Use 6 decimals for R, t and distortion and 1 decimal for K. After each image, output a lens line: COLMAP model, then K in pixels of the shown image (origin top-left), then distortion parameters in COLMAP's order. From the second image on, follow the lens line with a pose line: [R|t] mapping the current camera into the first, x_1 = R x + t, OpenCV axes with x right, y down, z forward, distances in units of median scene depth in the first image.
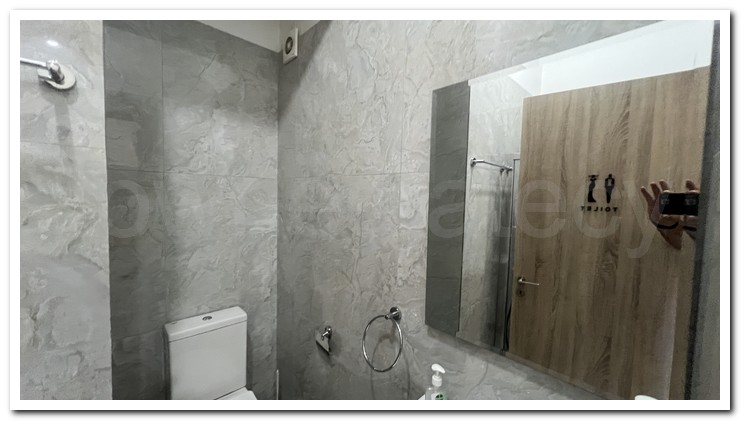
lens RADIAL K [[281.5, 0, 370.9], [0, 281.5, 210.0], [0, 0, 1]] dist [-0.004968, 0.001784]
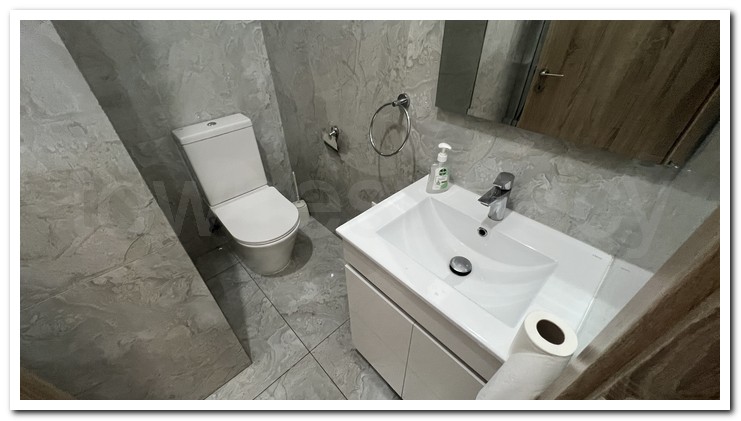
lens RADIAL K [[281.5, 0, 371.9], [0, 281.5, 211.7], [0, 0, 1]] dist [-0.004968, 0.001784]
pose [[0.999424, -0.025321, -0.022600, -0.004709], [0.033705, 0.818590, 0.573388, 0.098703], [0.003982, -0.573819, 0.818972, 0.015991]]
